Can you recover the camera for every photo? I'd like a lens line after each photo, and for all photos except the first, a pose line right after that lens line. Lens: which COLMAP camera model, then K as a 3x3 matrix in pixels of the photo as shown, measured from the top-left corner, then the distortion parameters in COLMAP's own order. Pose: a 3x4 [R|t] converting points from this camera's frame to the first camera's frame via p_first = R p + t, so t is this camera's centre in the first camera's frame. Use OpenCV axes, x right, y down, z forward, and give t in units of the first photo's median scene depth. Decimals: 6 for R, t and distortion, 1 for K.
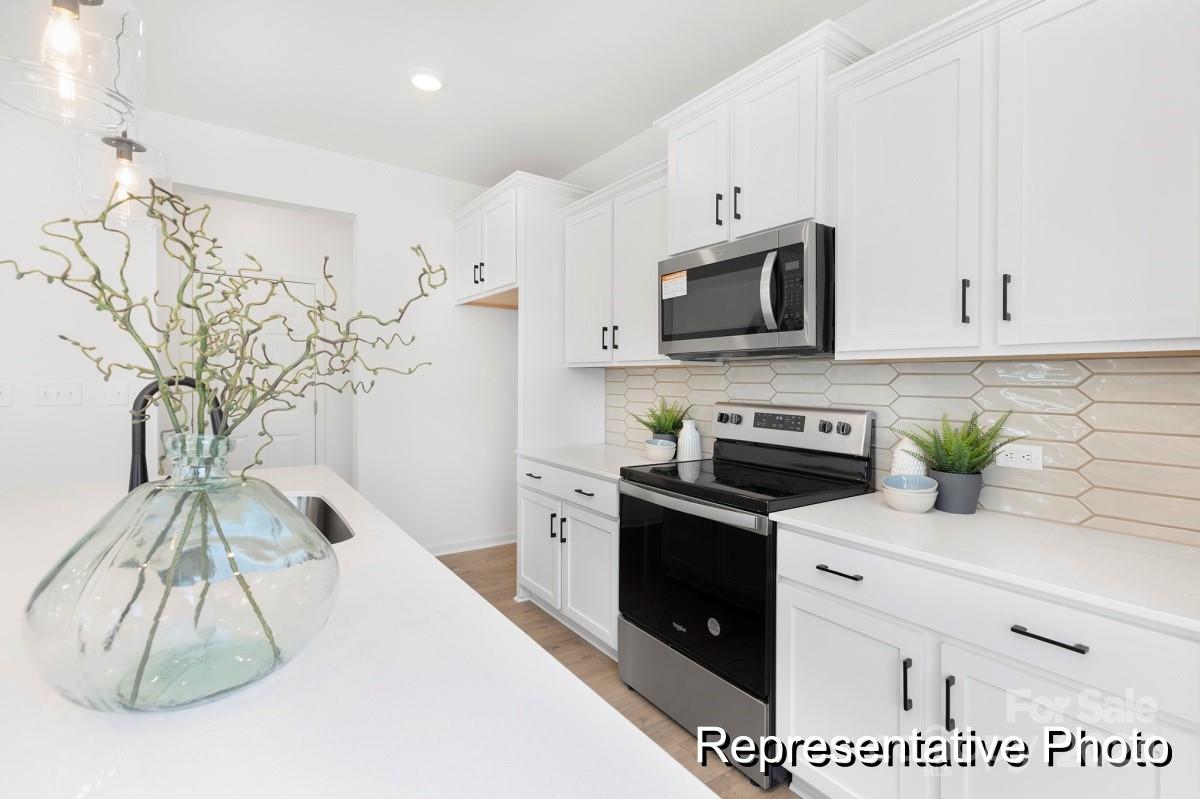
lens RADIAL K [[546.8, 0, 594.3], [0, 546.8, 389.9], [0, 0, 1]] dist [-0.005049, -0.000064]
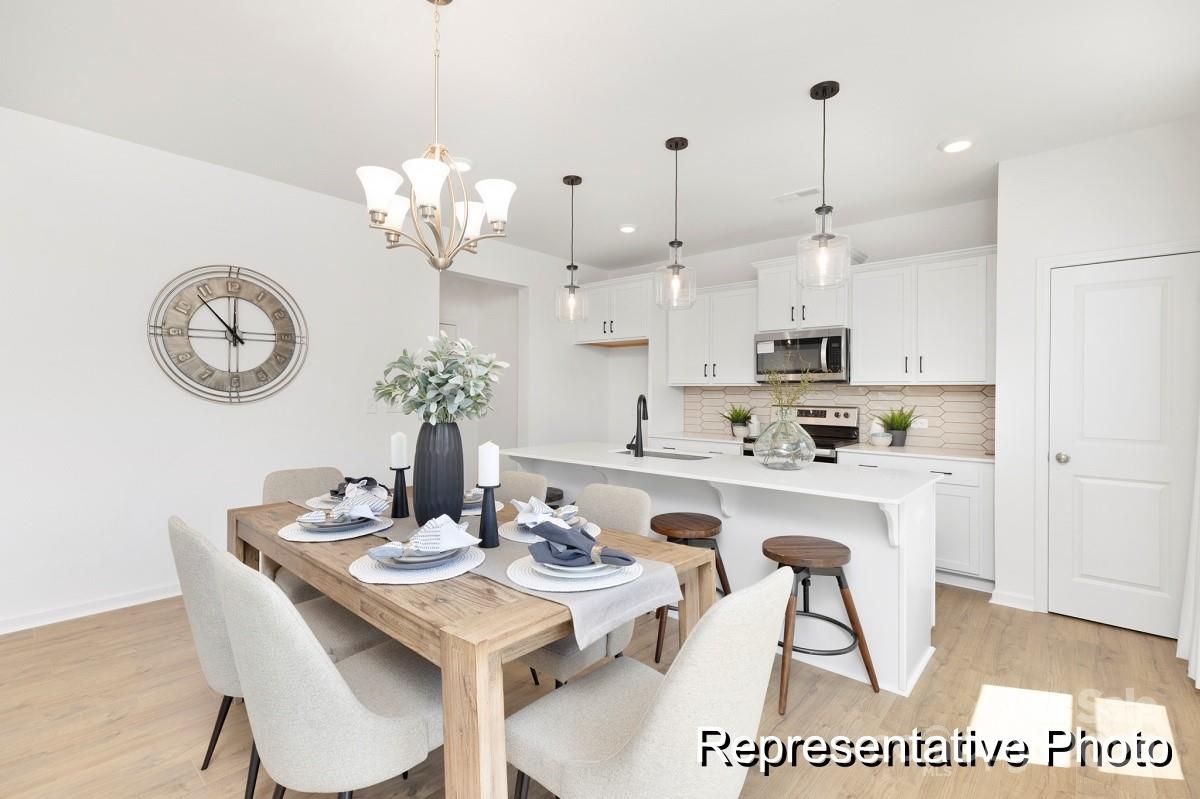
lens RADIAL K [[546.8, 0, 595.0], [0, 546.8, 401.3], [0, 0, 1]] dist [-0.005049, -0.000064]
pose [[0.970722, -0.007510, 0.240087, -1.159950], [0.007647, 0.999971, 0.000358, 0.005399], [-0.240083, 0.001489, 0.970751, -0.991631]]
